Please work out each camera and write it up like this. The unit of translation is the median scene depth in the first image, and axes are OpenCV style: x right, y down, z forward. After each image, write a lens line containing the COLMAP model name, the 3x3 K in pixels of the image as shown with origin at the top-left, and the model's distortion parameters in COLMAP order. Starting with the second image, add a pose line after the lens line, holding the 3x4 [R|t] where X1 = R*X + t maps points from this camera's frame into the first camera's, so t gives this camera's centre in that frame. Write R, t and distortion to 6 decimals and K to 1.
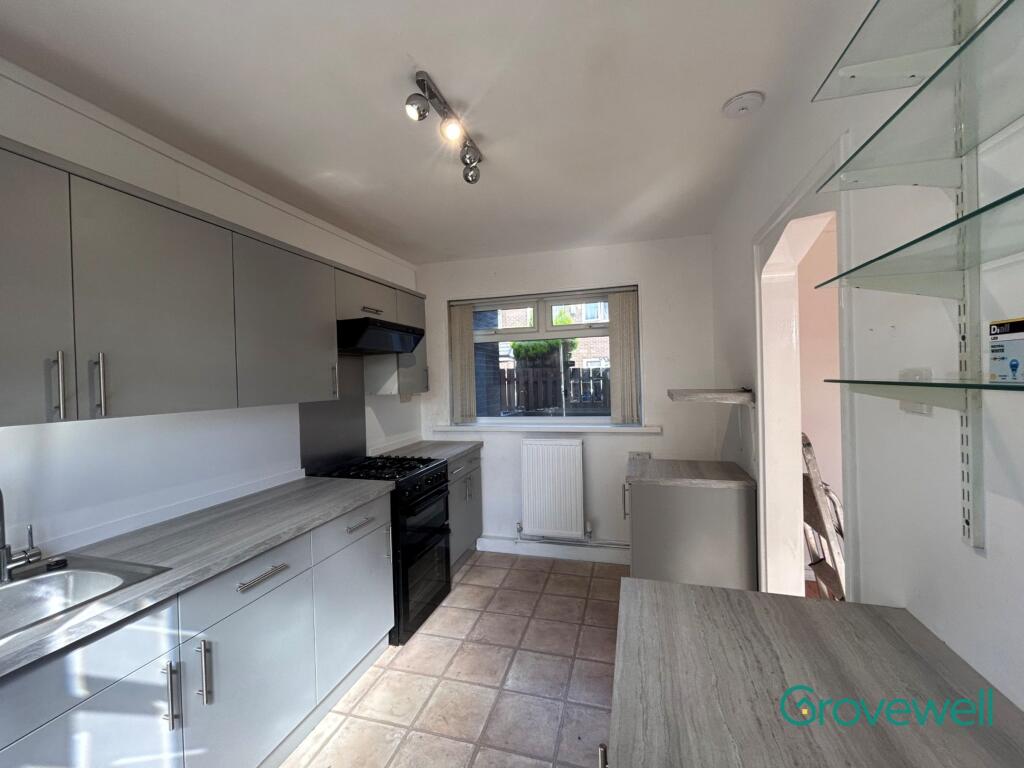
lens RADIAL K [[416.8, 0, 511.2], [0, 416.8, 382.4], [0, 0, 1]] dist [-0.001684, 0.000489]
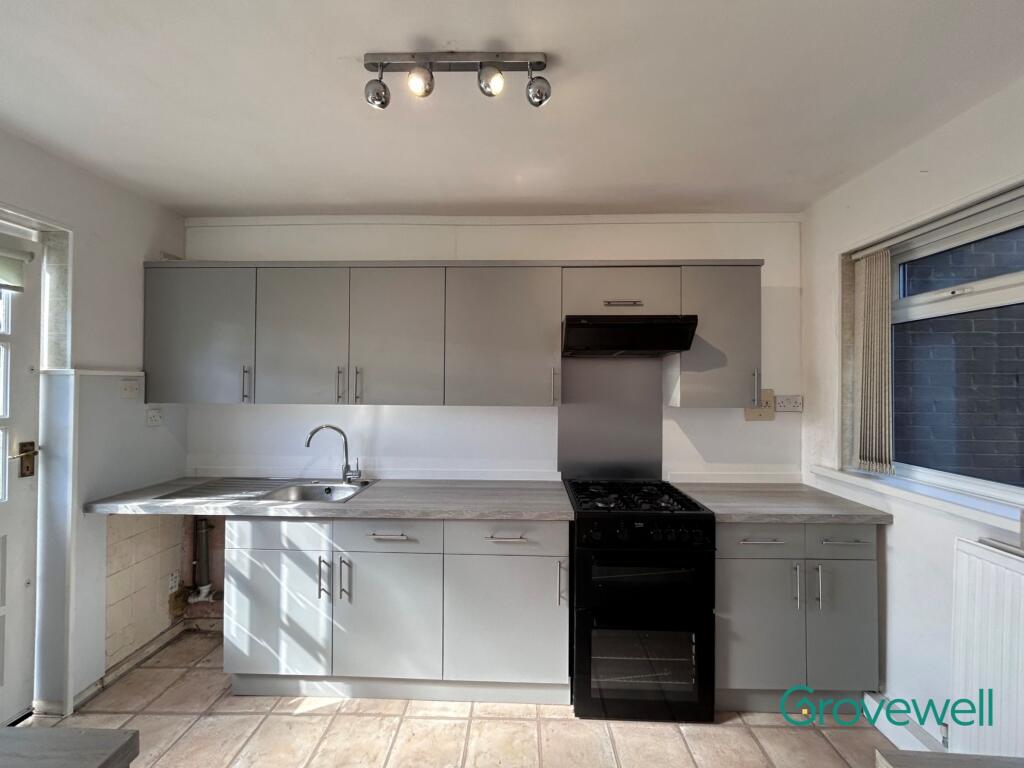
lens RADIAL K [[408.4, 0, 515.6], [0, 408.4, 383.4], [0, 0, 1]] dist [-0.000202, -0.000038]
pose [[0.254528, 0.023501, -0.966780, 0.479923], [-0.022242, 0.999582, 0.018443, -0.027376], [0.966809, 0.016809, 0.254945, 0.704468]]
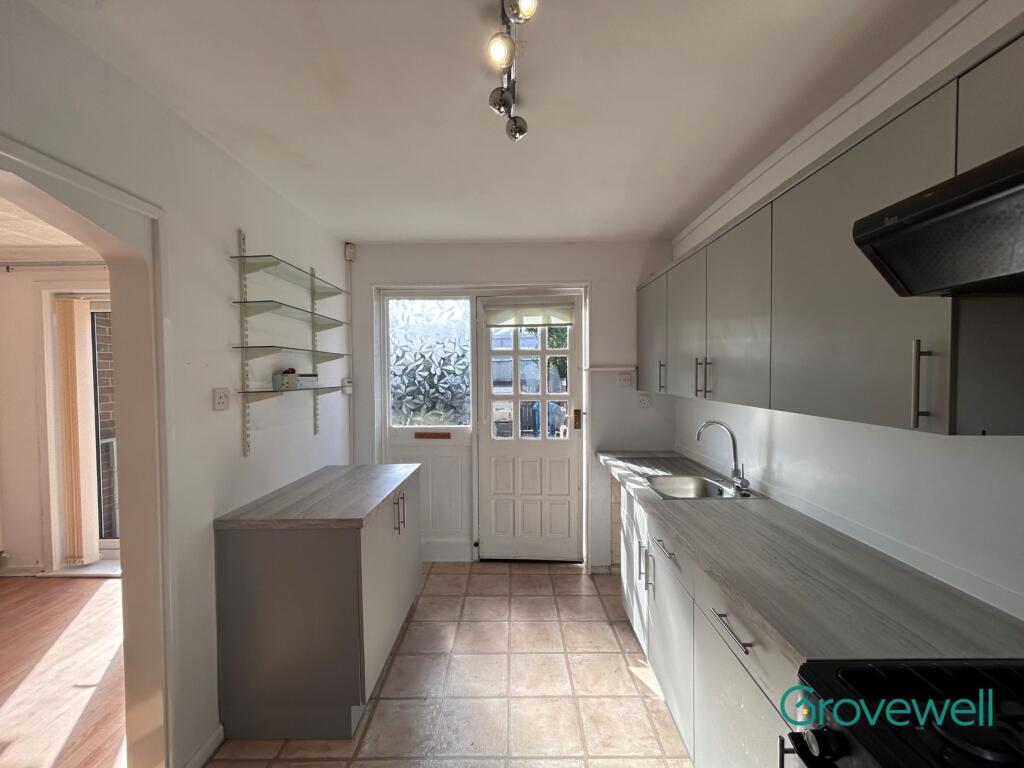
lens RADIAL K [[416.8, 0, 511.2], [0, 416.8, 382.4], [0, 0, 1]] dist [-0.001684, 0.000489]
pose [[-0.963276, 0.045059, -0.264707, 0.064555], [0.035259, 0.998510, 0.041659, -0.040097], [0.266190, 0.030796, -0.963429, 1.330813]]
